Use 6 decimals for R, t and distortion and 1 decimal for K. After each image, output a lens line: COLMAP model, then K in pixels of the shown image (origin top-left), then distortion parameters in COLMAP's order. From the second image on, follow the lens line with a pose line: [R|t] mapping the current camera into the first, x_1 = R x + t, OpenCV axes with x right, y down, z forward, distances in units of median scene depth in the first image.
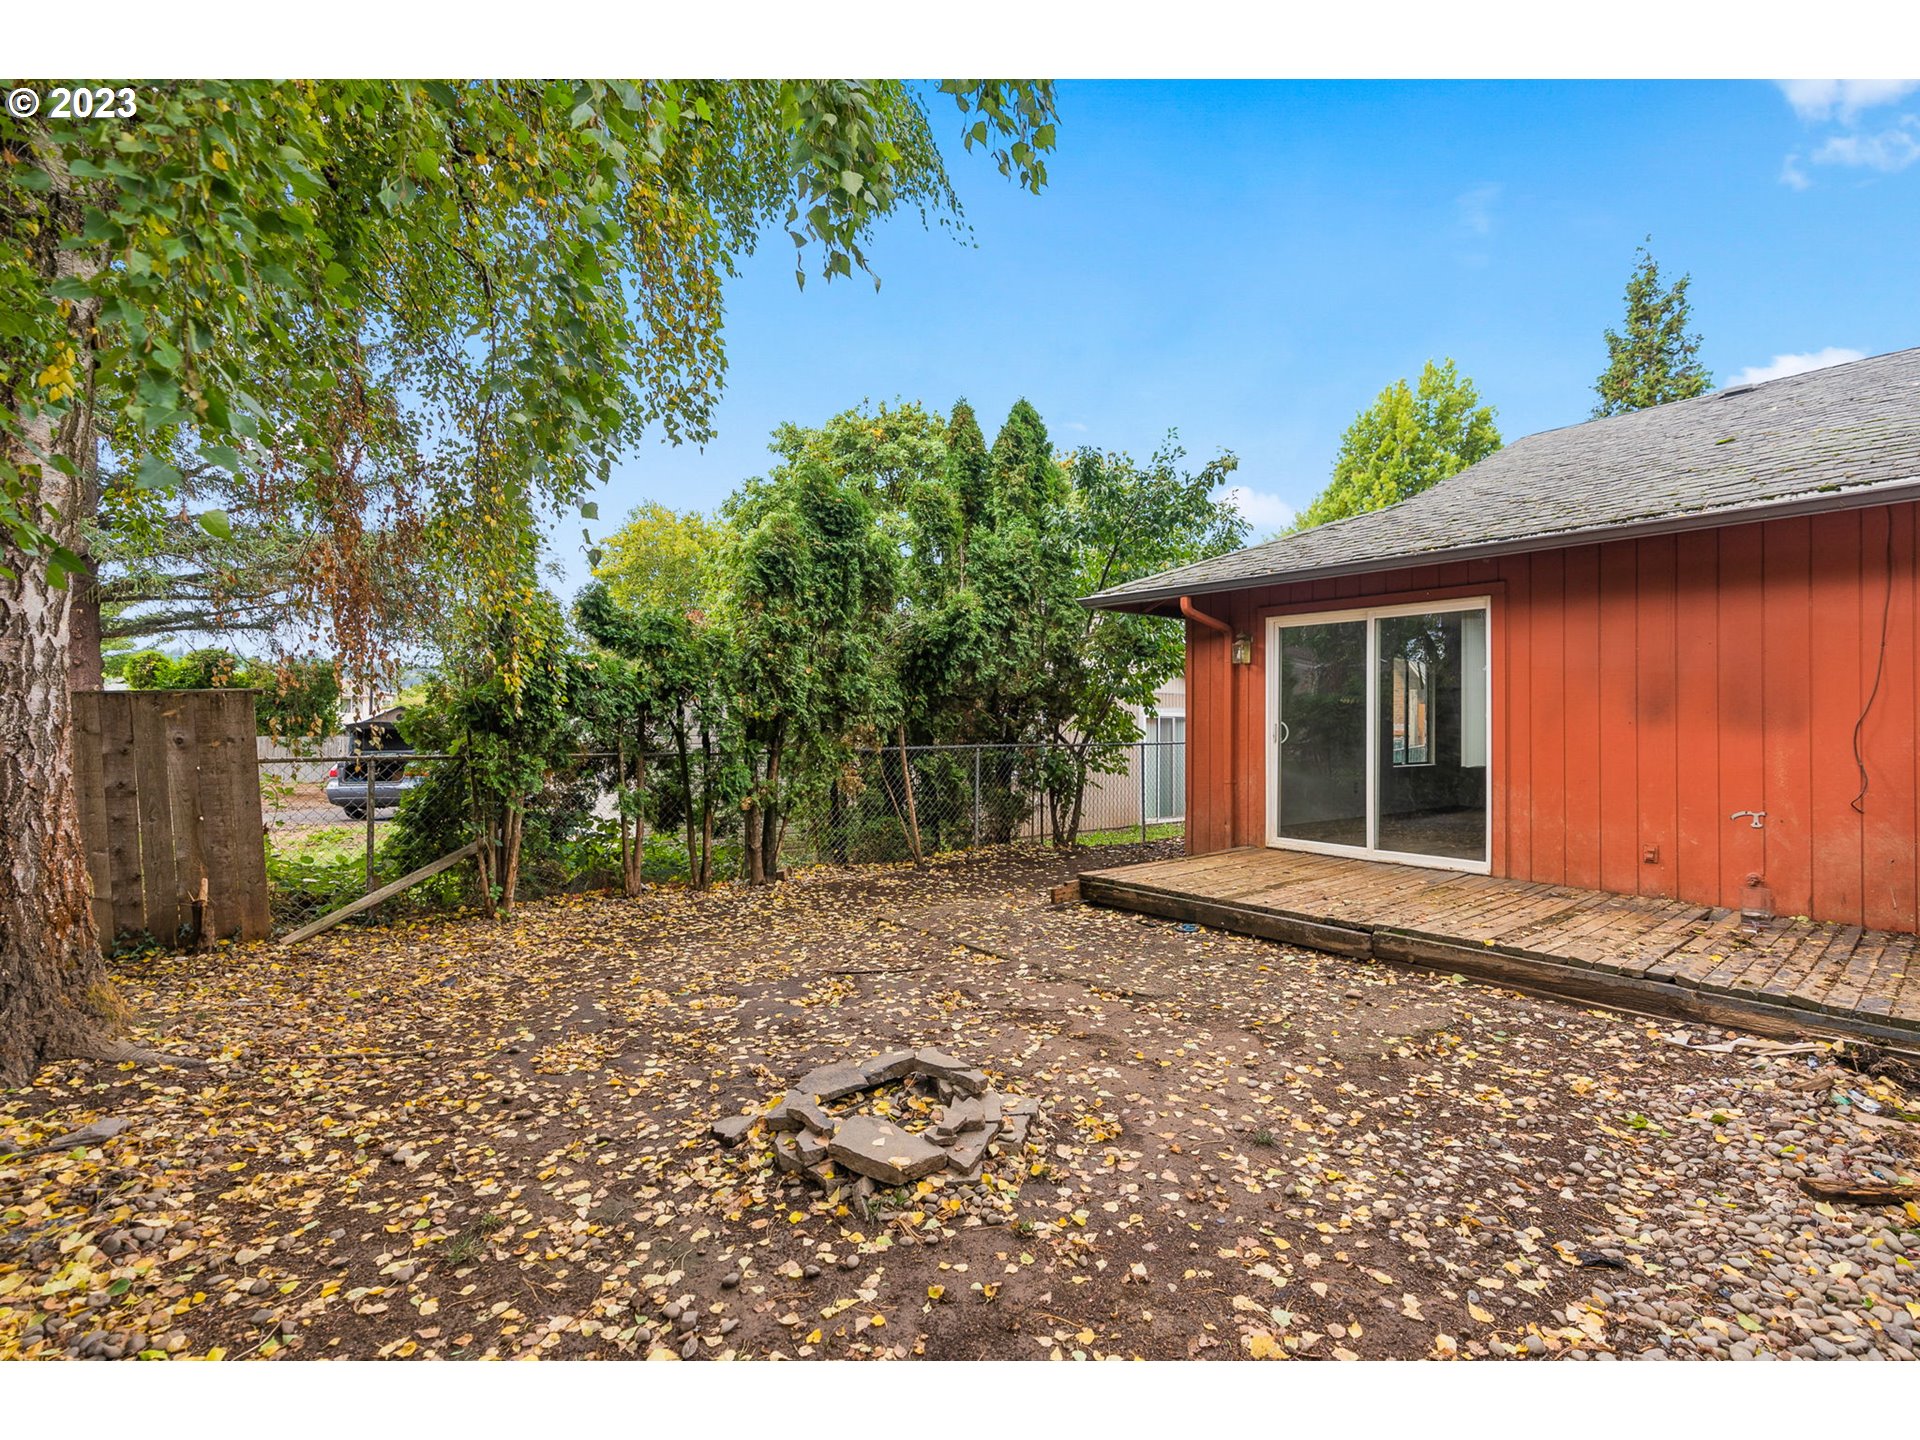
lens RADIAL K [[880.3, 0, 951.4], [0, 880.3, 709.0], [0, 0, 1]] dist [-0.003963, 0.000072]
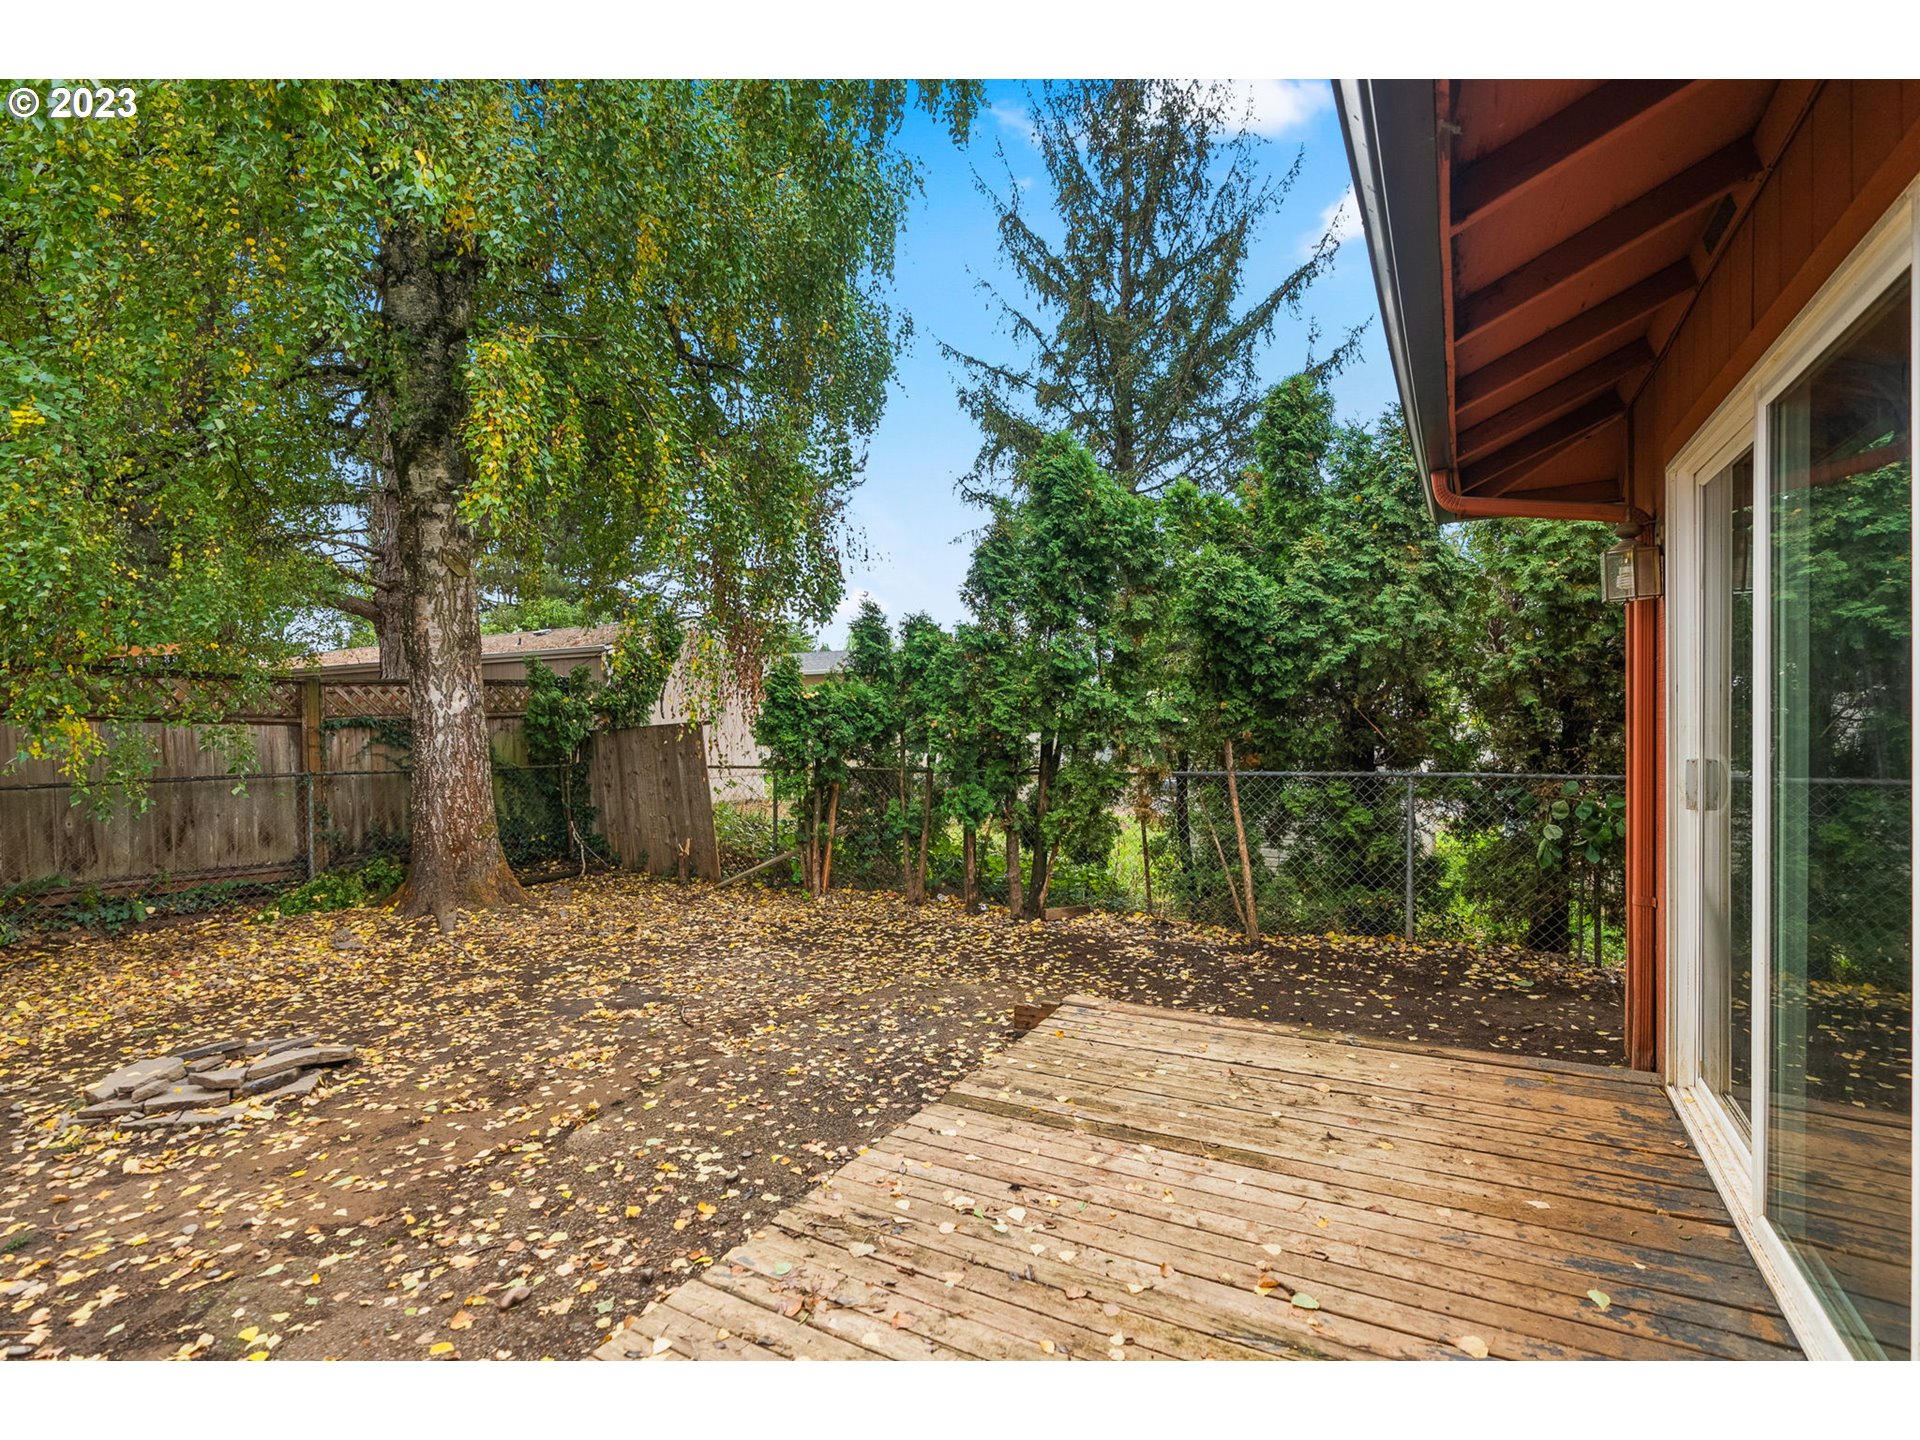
lens RADIAL K [[880.3, 0, 951.4], [0, 880.3, 709.0], [0, 0, 1]] dist [-0.003963, 0.000072]
pose [[0.369722, -0.024209, -0.928827, 1.079021], [0.034127, 0.999340, -0.012463, -0.014670], [0.928516, -0.027091, 0.370304, 1.081536]]
